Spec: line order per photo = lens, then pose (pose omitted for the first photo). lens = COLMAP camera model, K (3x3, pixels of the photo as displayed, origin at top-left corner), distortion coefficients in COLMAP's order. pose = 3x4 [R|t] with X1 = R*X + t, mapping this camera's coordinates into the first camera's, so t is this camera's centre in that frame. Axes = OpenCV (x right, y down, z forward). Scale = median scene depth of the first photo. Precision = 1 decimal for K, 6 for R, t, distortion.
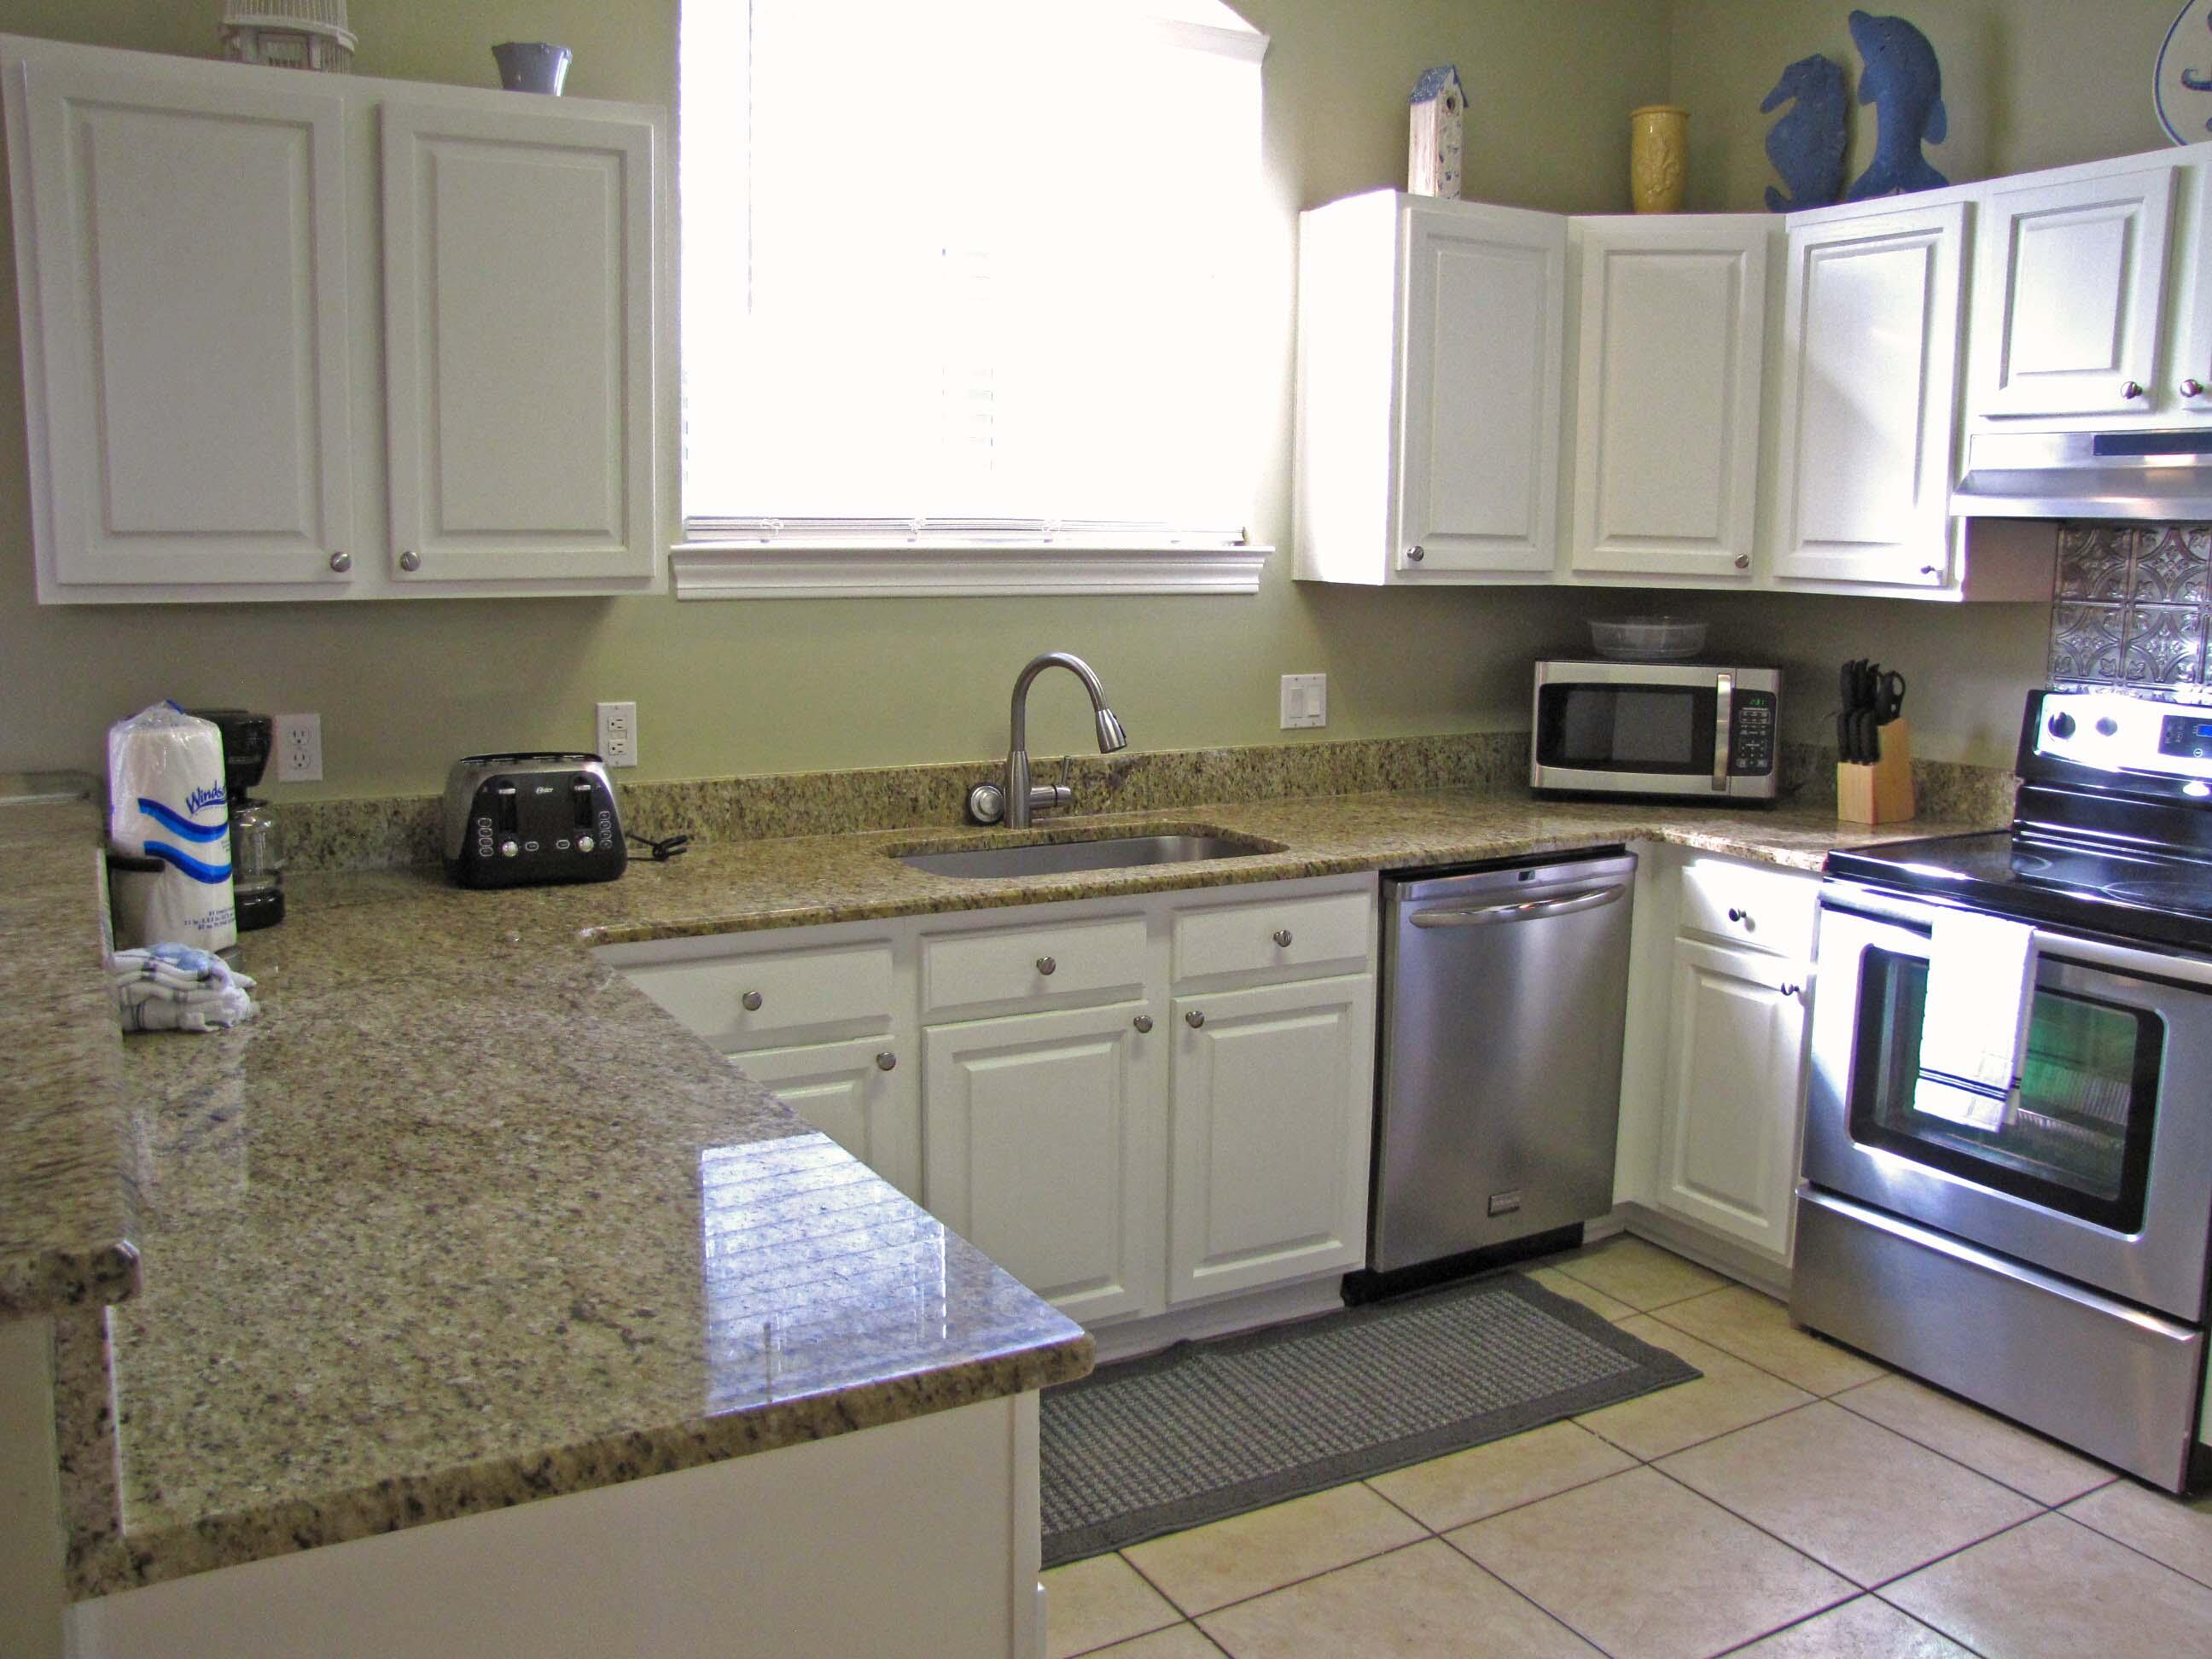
lens RADIAL K [[1843.8, 0, 1096.3], [0, 1843.8, 814.5], [0, 0, 1]] dist [-0.178417, 0.154039]
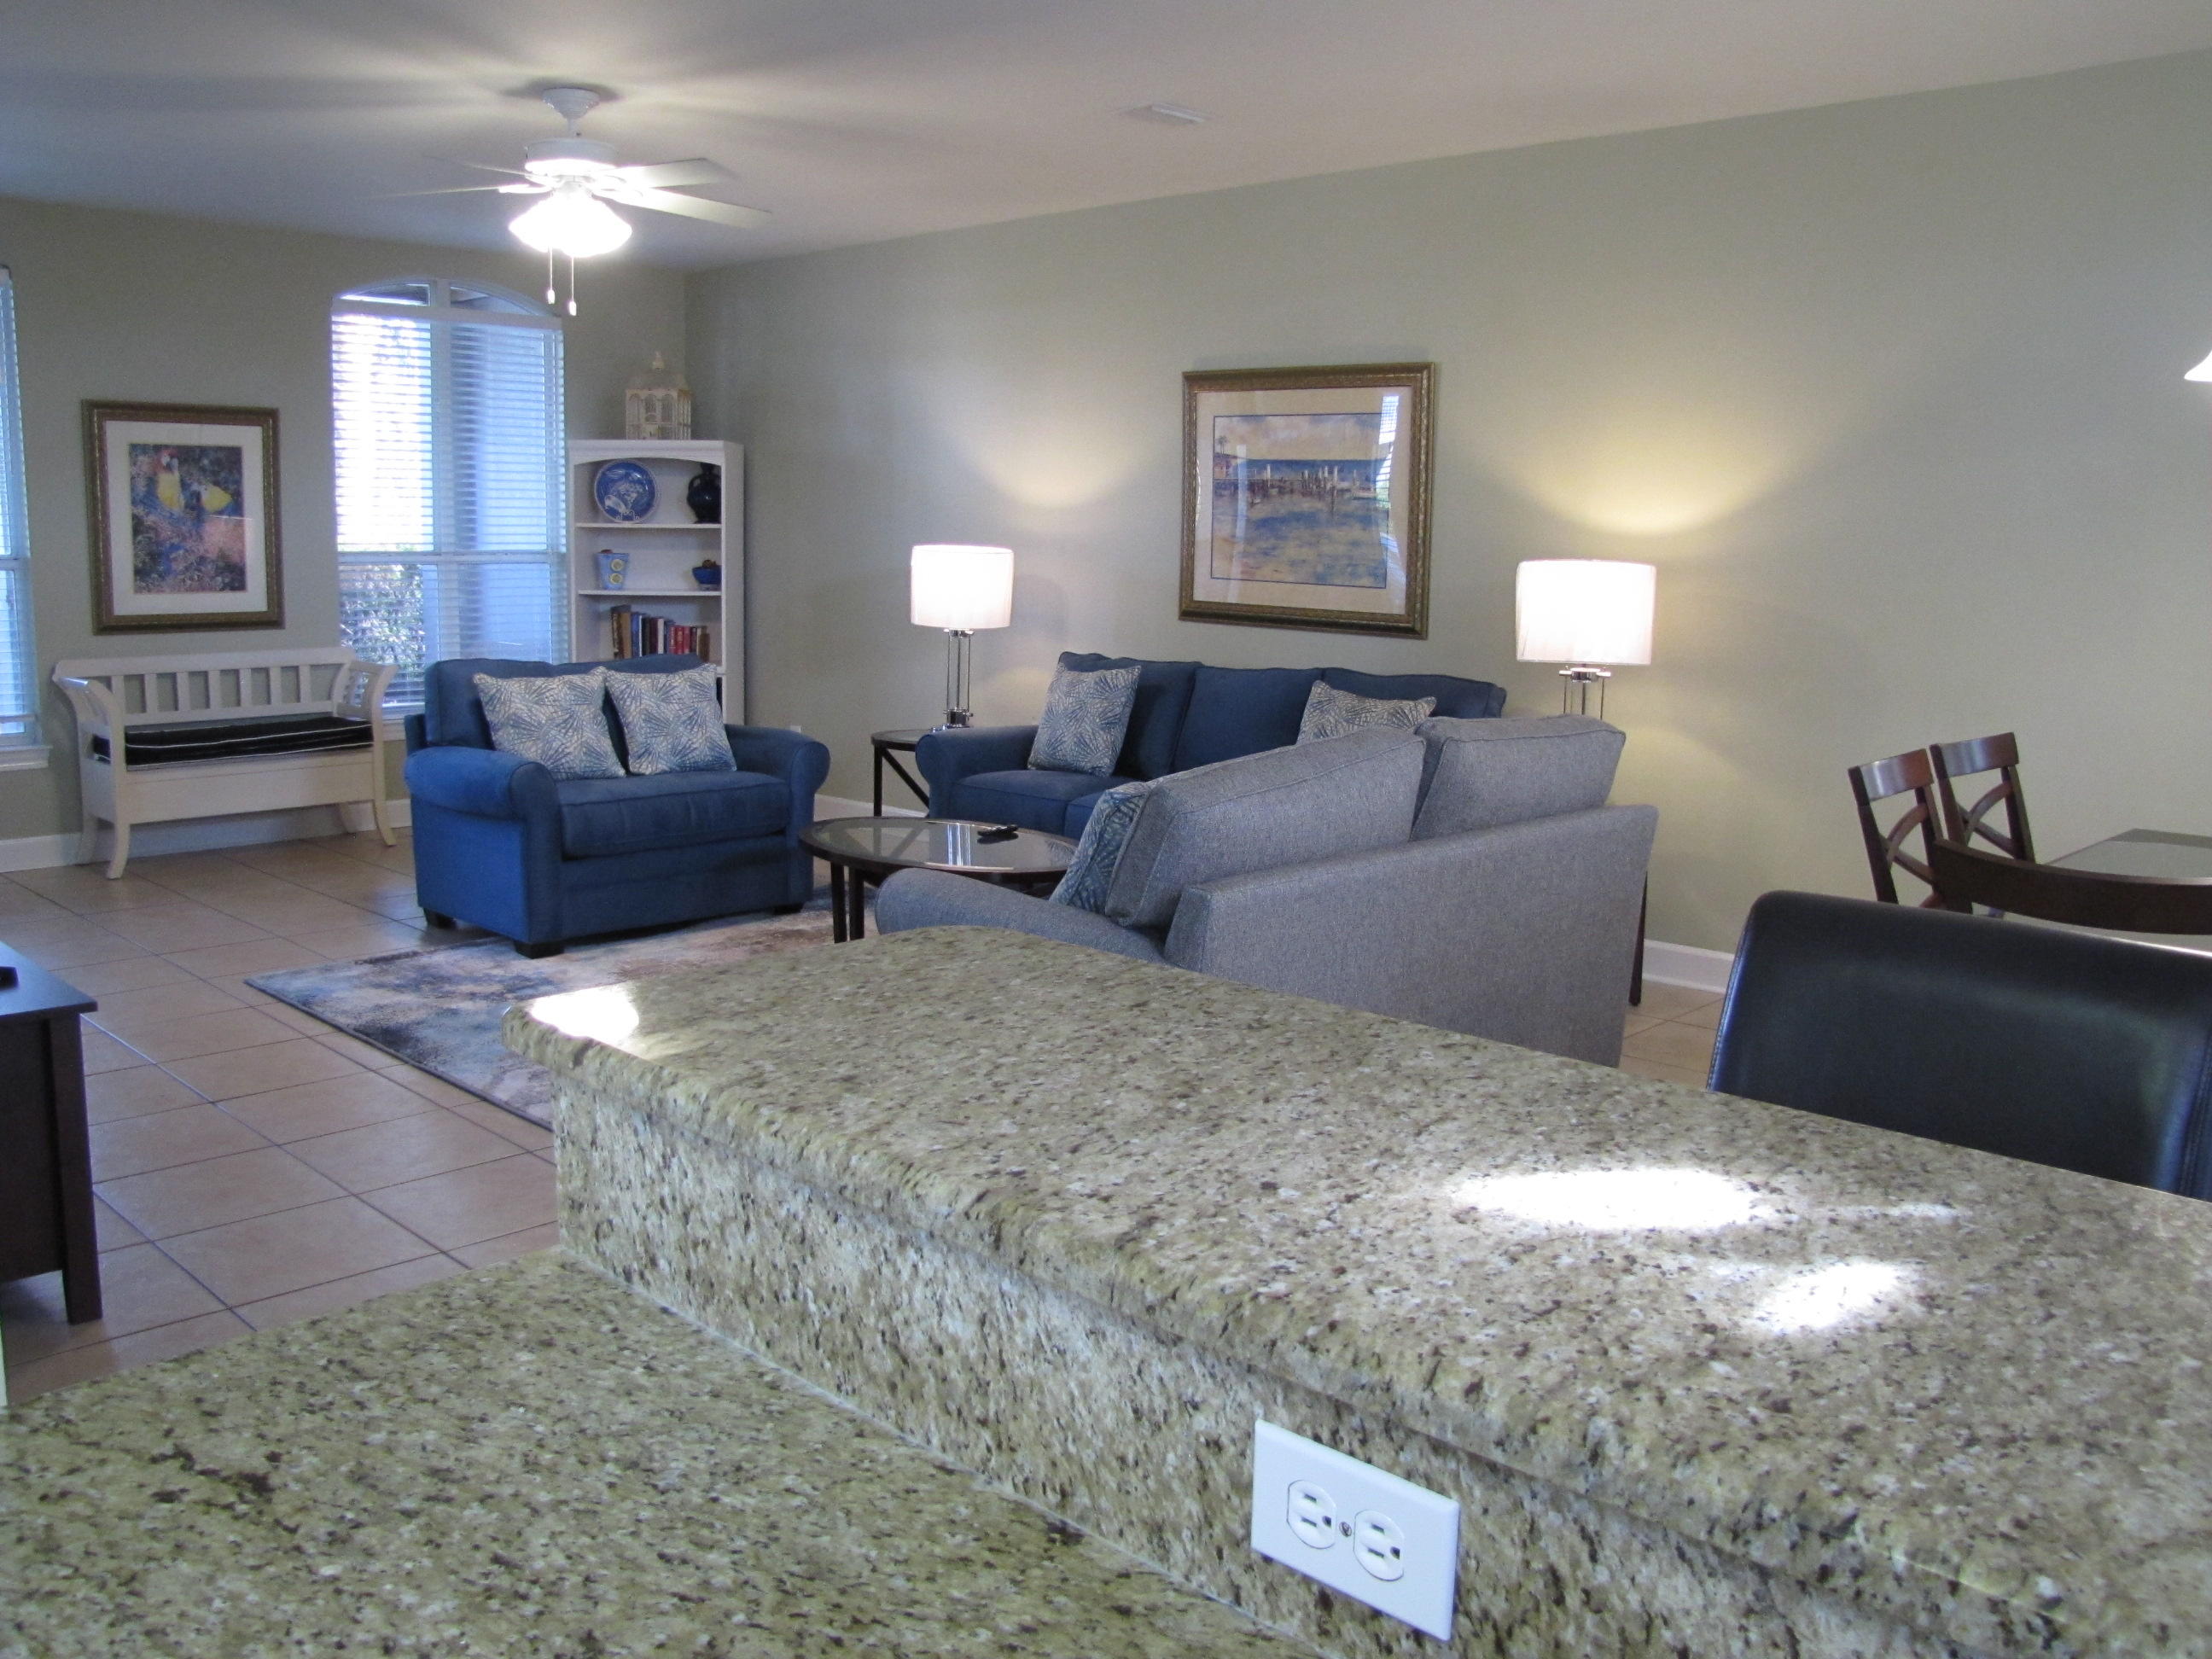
lens RADIAL K [[1843.8, 0, 1094.6], [0, 1843.8, 785.9], [0, 0, 1]] dist [-0.178417, 0.154039]
pose [[-0.958564, 0.016560, -0.284396, -0.167373], [-0.065709, 0.958537, 0.277289, -0.099748], [0.277196, 0.284486, -0.917731, 0.677951]]
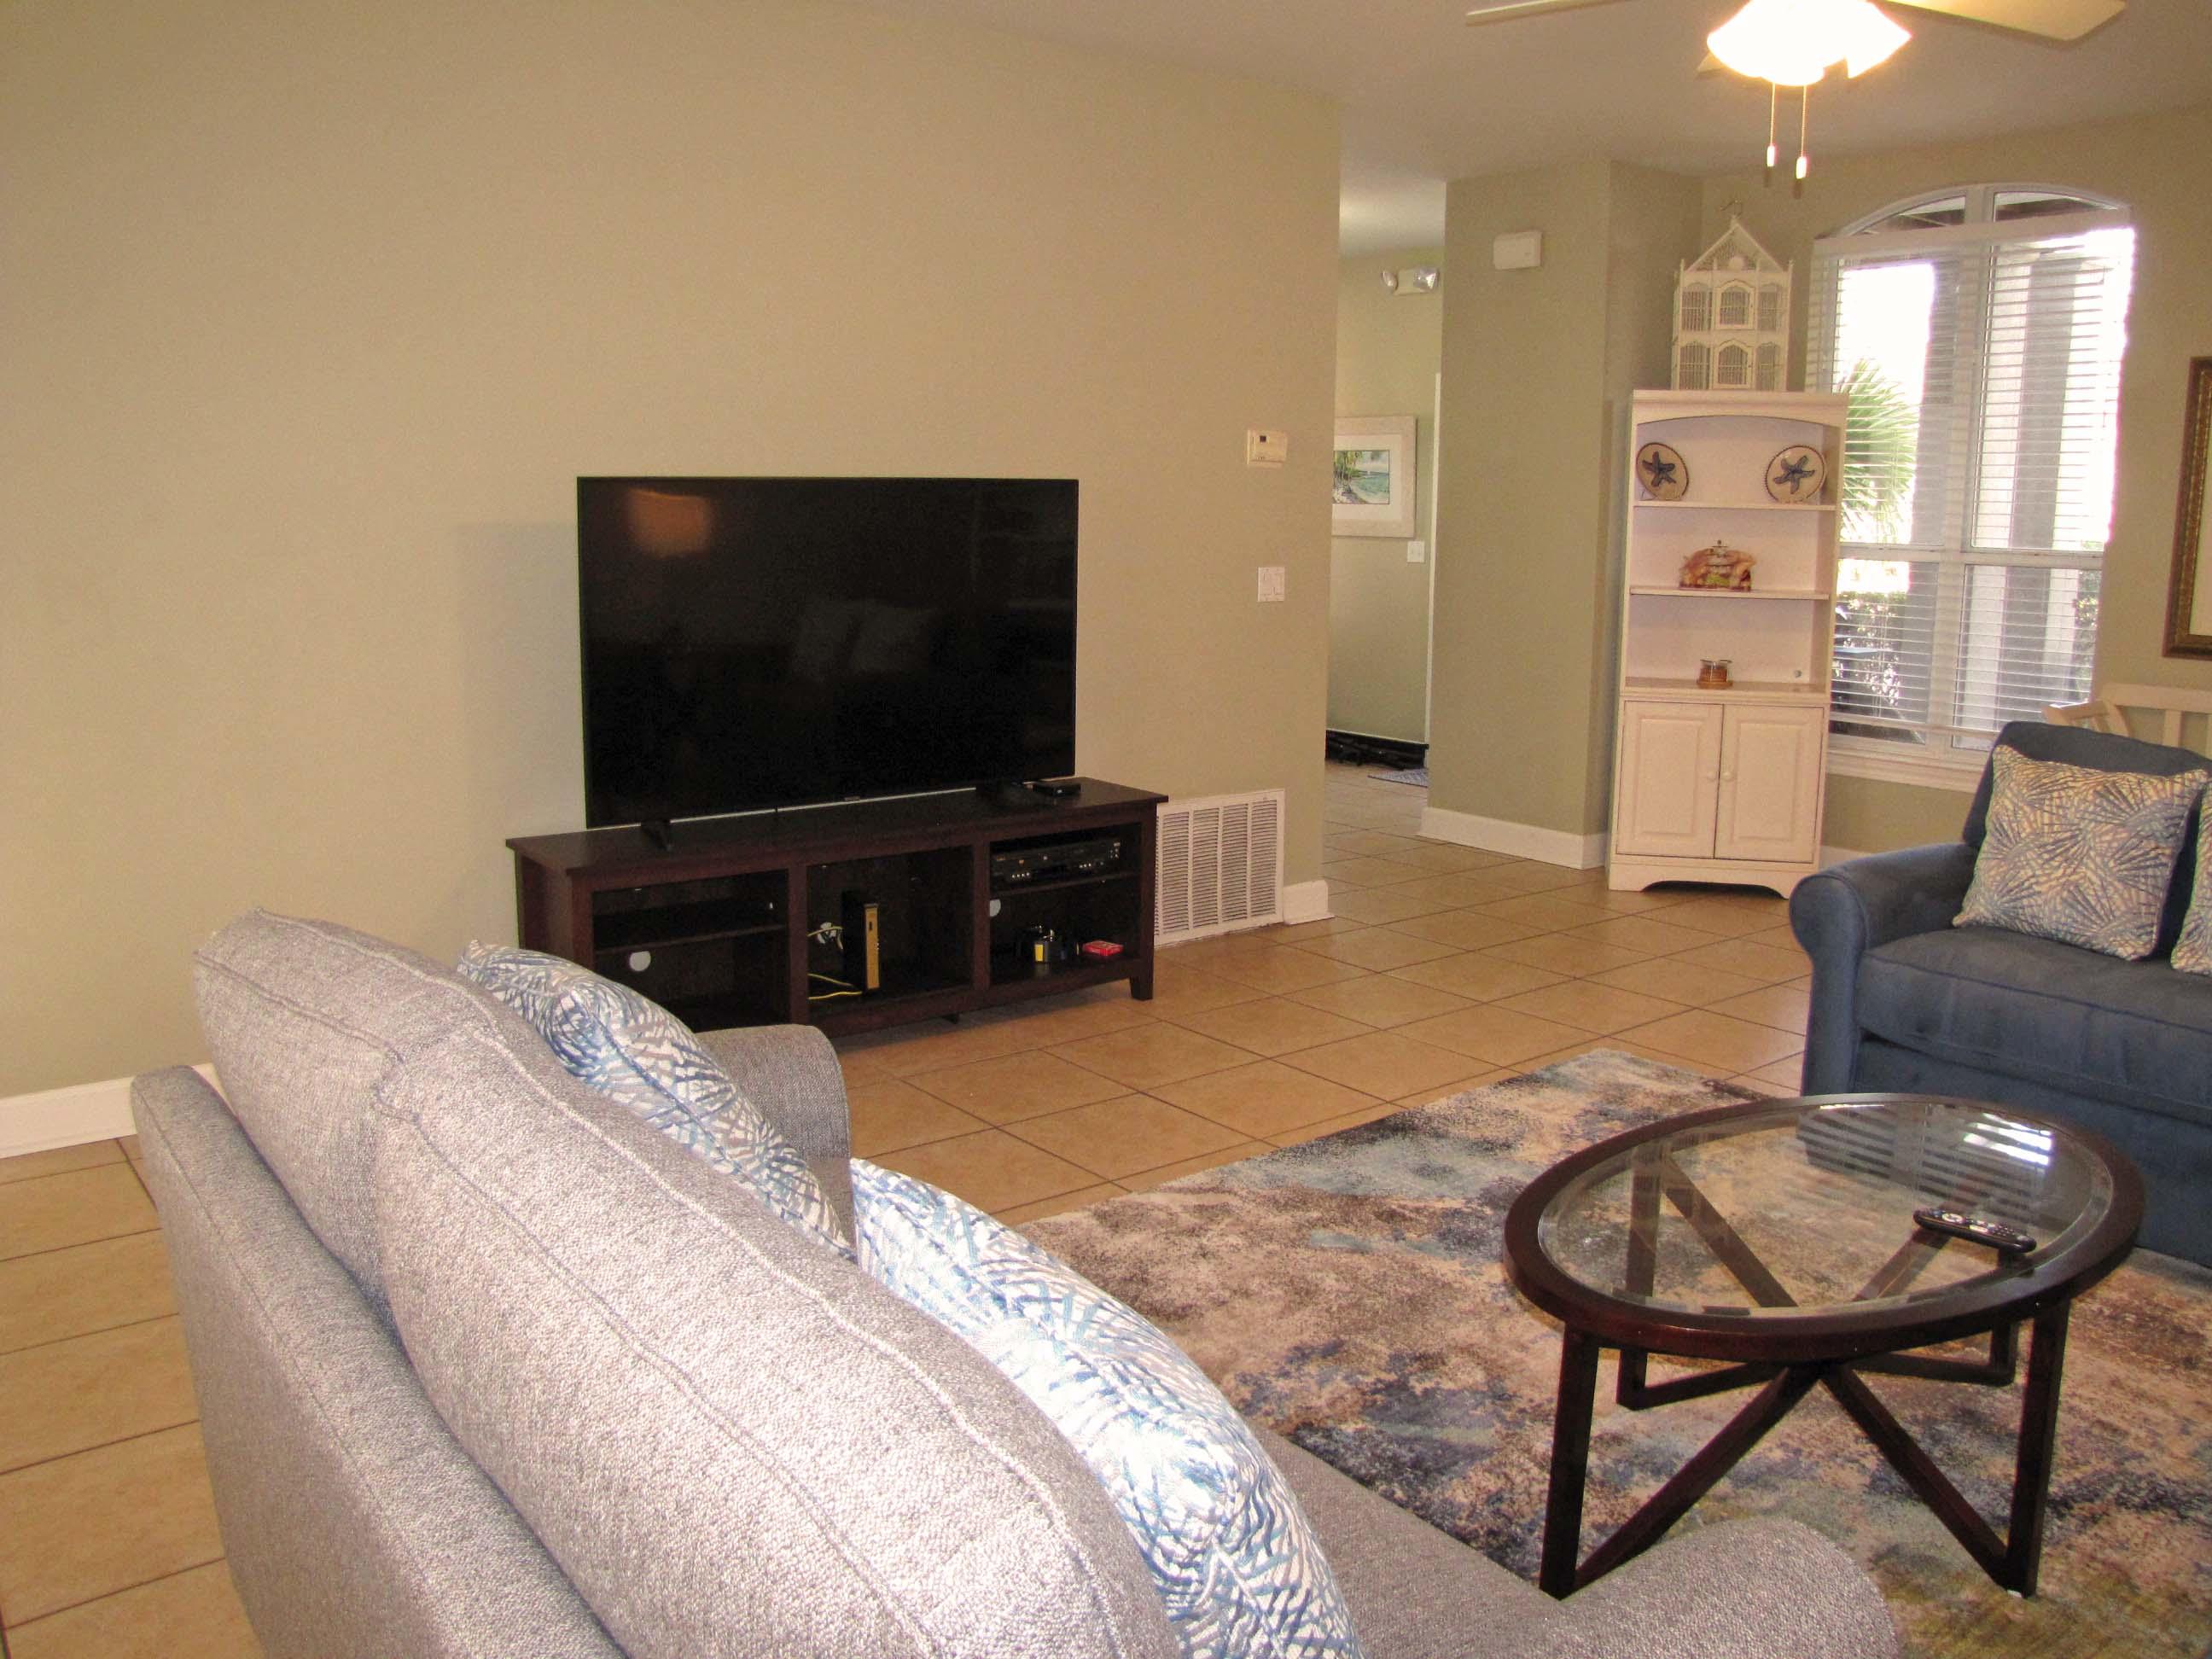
lens RADIAL K [[1843.8, 0, 1111.8], [0, 1843.8, 816.0], [0, 0, 1]] dist [-0.178417, 0.154039]
pose [[-0.156153, -0.185680, 0.970123, -1.226436], [0.144923, 0.967235, 0.208454, 0.066992], [-0.977043, 0.173144, -0.124127, -0.568270]]
